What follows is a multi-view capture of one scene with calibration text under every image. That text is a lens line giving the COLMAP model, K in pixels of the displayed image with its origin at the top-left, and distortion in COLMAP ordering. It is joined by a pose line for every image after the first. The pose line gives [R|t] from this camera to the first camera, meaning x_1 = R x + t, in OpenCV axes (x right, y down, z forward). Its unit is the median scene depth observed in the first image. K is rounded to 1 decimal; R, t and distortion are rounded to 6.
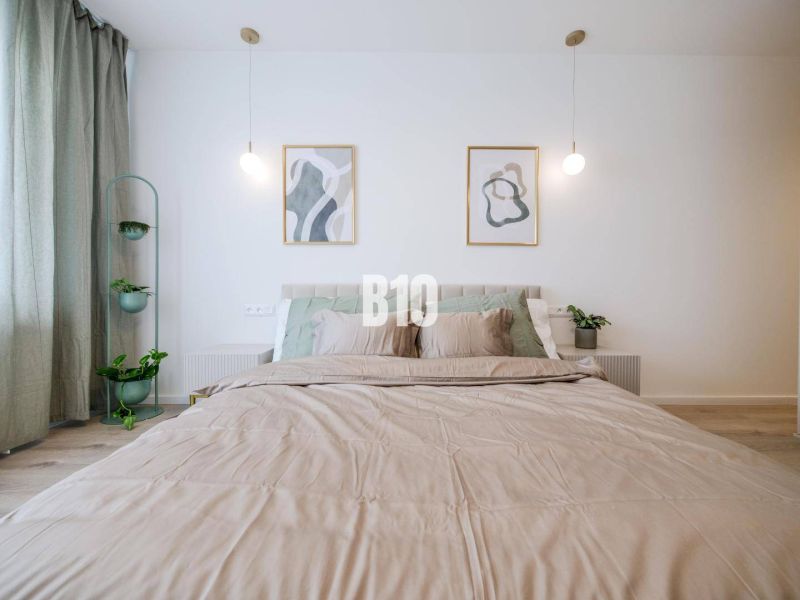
lens RADIAL K [[341.8, 0, 400.0], [0, 341.8, 300.0], [0, 0, 1]] dist [-0.002265, -0.000336]
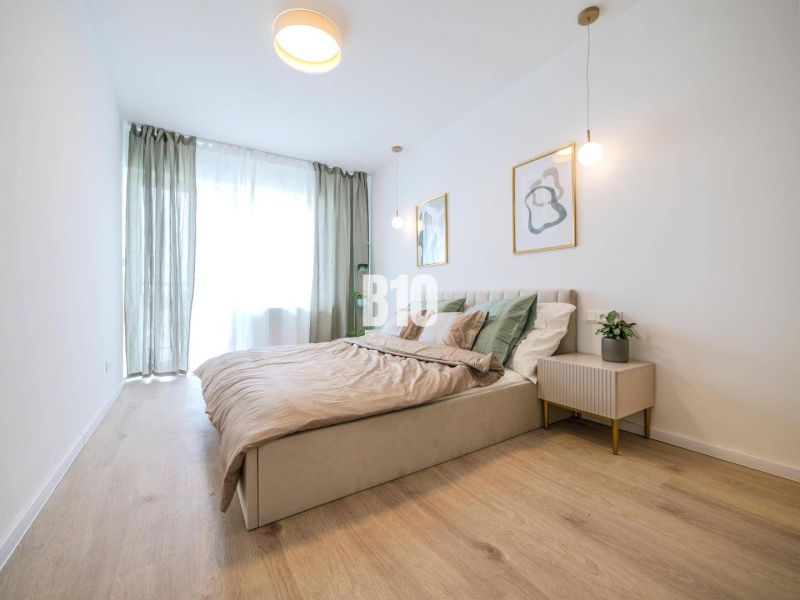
lens RADIAL K [[341.8, 0, 400.0], [0, 341.8, 300.0], [0, 0, 1]] dist [-0.002265, -0.000336]
pose [[0.535836, -0.002262, -0.844319, 0.943718], [-0.003115, 0.999984, -0.004656, -0.004785], [0.844317, 0.005125, 0.535820, 0.086731]]
